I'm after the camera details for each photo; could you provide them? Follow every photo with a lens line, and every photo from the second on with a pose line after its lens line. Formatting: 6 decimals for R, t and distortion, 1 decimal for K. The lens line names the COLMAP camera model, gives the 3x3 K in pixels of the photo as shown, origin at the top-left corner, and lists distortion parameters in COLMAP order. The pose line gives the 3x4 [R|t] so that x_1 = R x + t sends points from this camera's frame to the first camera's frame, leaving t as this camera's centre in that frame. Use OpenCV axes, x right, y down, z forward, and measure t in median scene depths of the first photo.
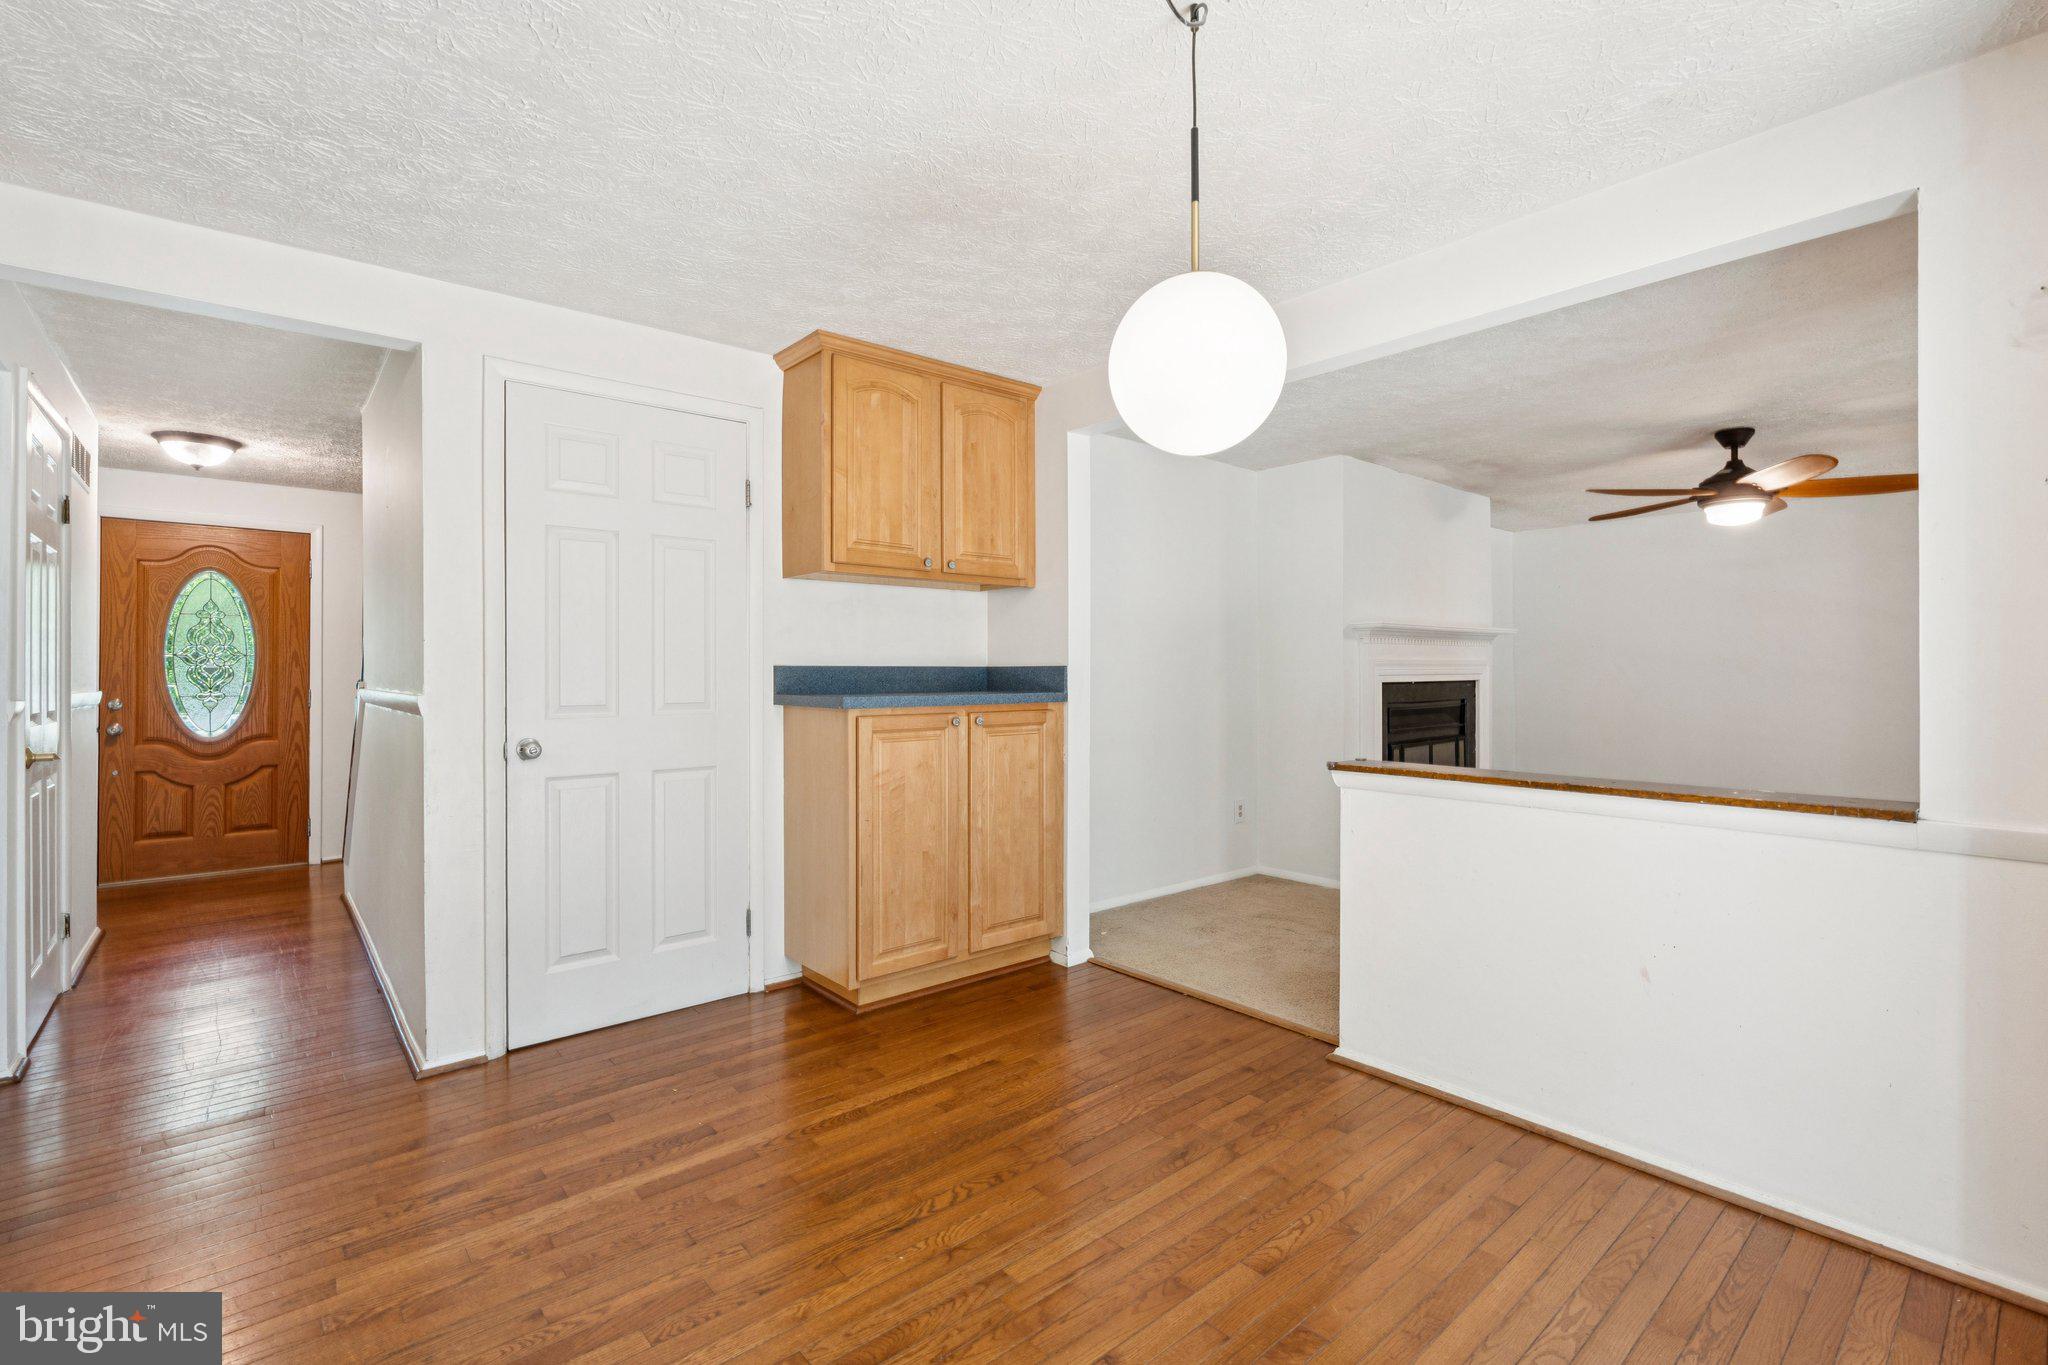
lens RADIAL K [[910.7, 0, 1025.9], [0, 910.7, 665.4], [0, 0, 1]] dist [0.004108, -0.000015]
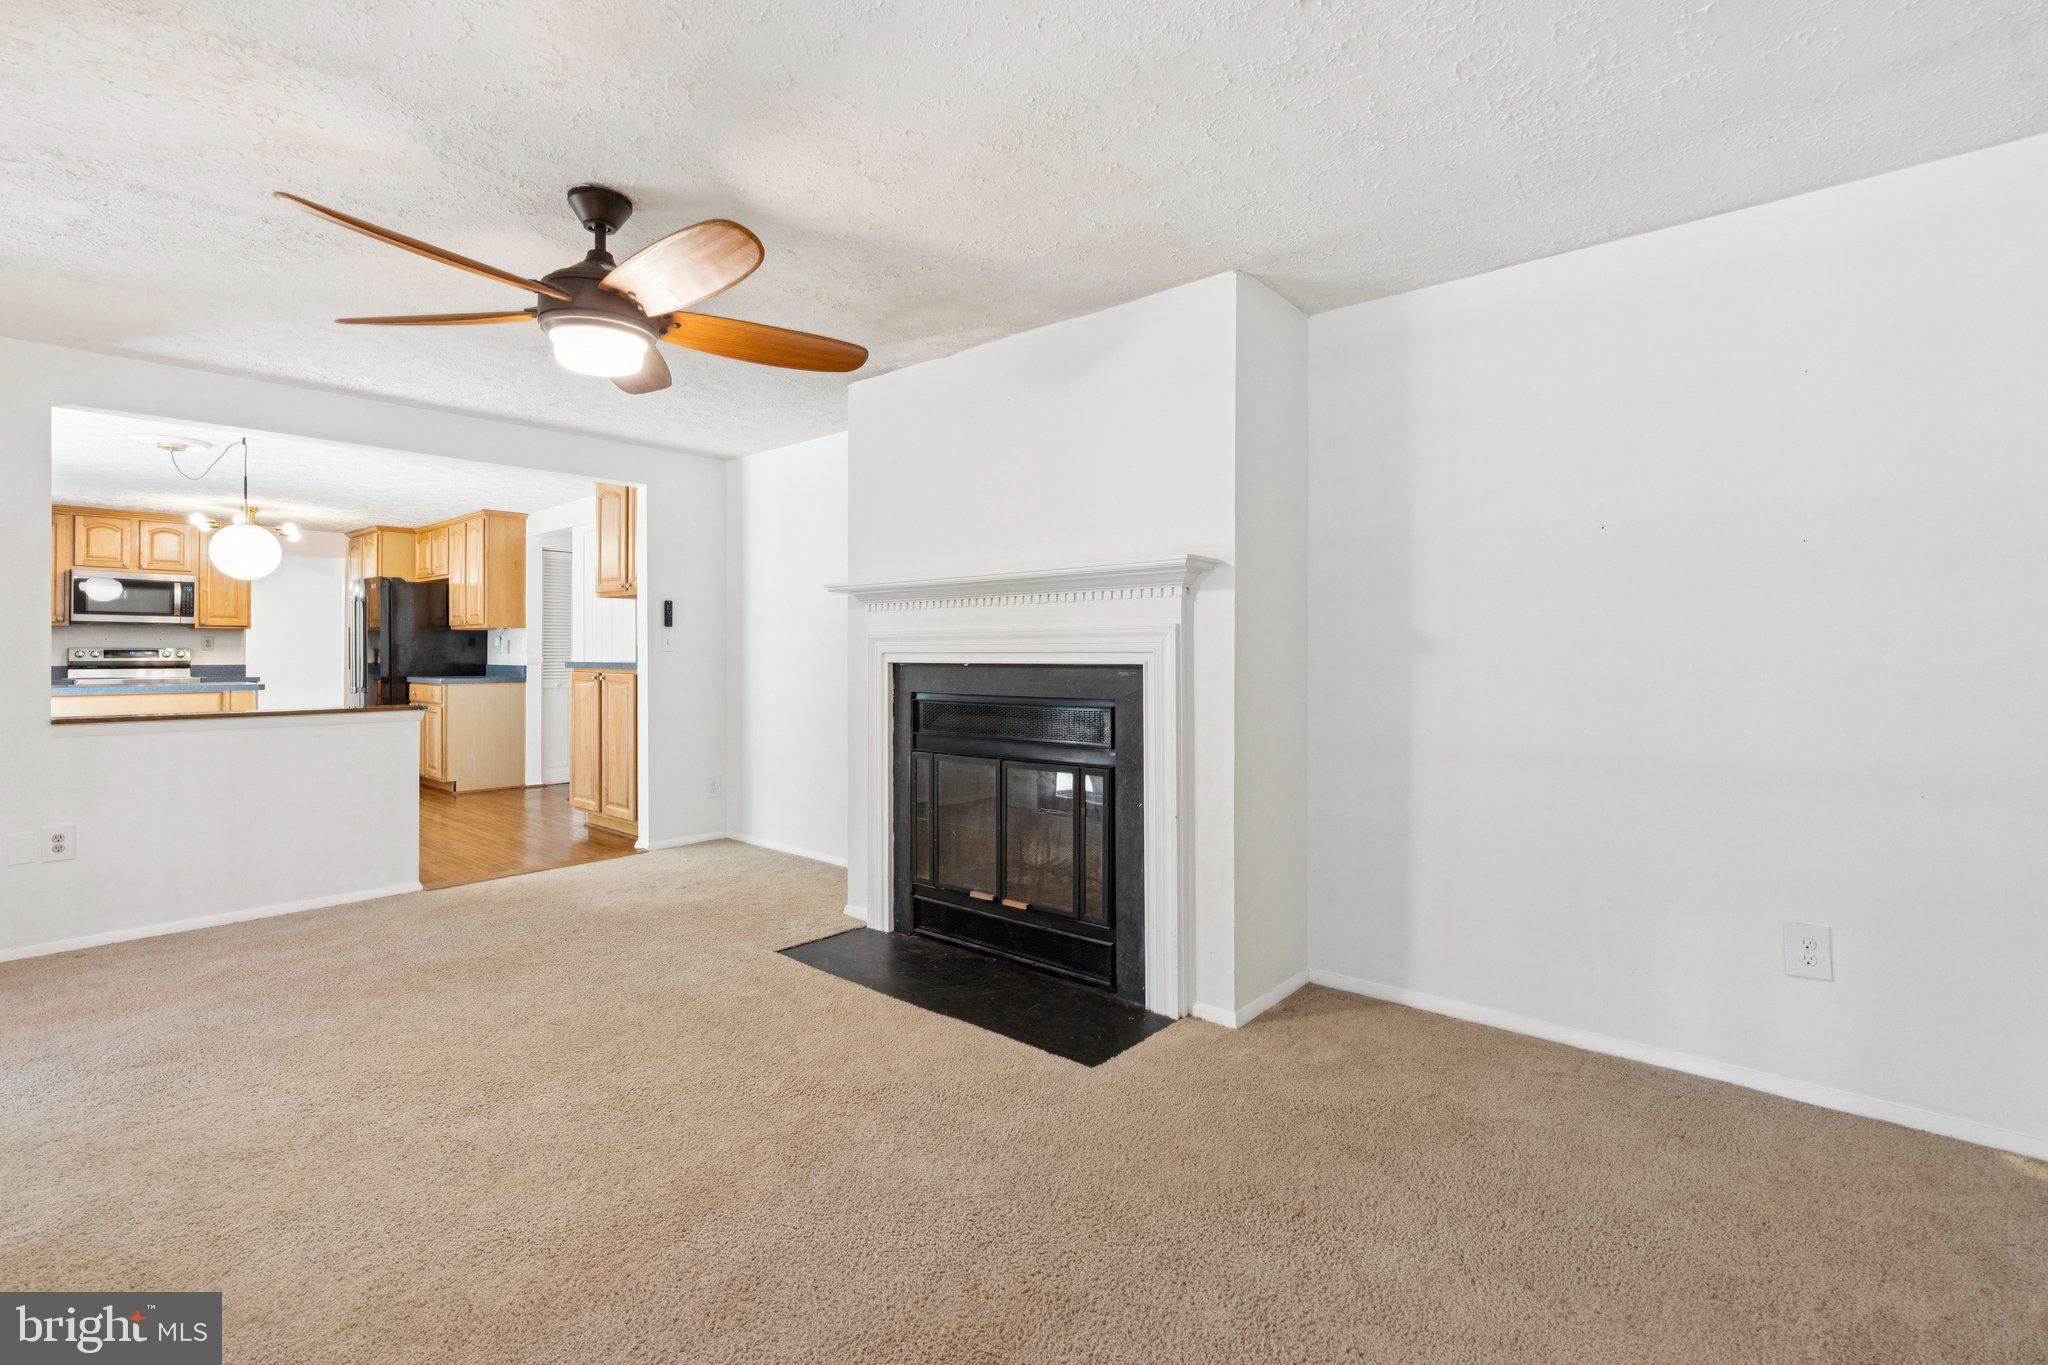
lens RADIAL K [[942.4, 0, 1016.5], [0, 942.4, 650.5], [0, 0, 1]] dist [0.003632, 0.000544]
pose [[0.134104, -0.001648, -0.990966, 1.592698], [0.006899, 0.999976, -0.000729, 0.013809], [0.990943, -0.006739, 0.134112, 1.367291]]
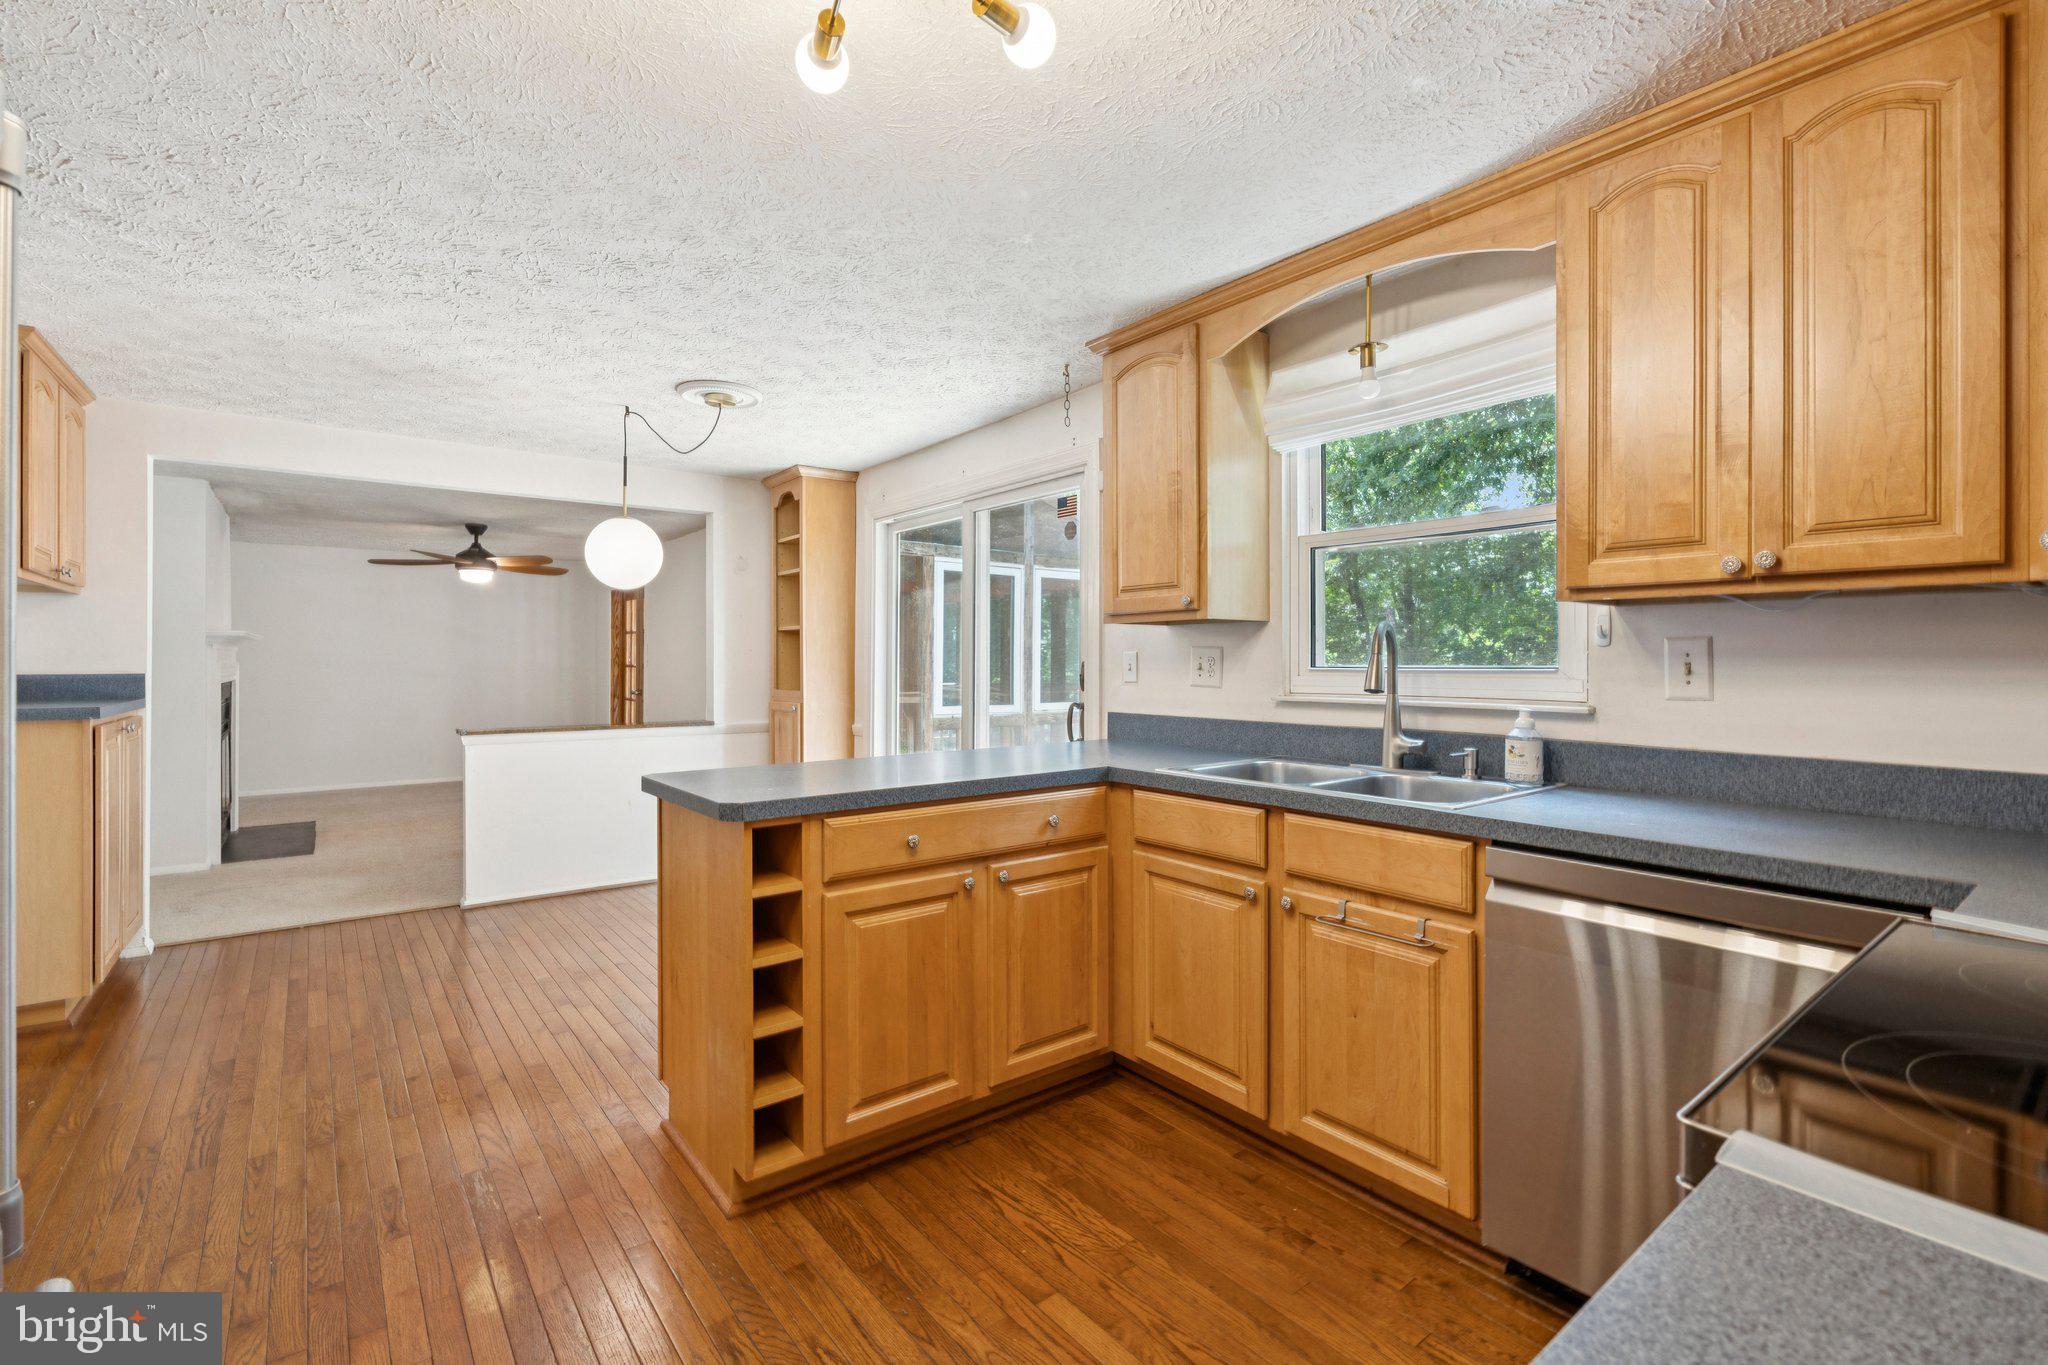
lens RADIAL K [[910.7, 0, 1025.9], [0, 910.7, 665.4], [0, 0, 1]] dist [0.004108, -0.000015]
pose [[0.046706, -0.001604, 0.998907, -0.959016], [-0.006743, 0.999975, 0.001921, -0.017992], [-0.998886, -0.006825, 0.046694, -0.076448]]
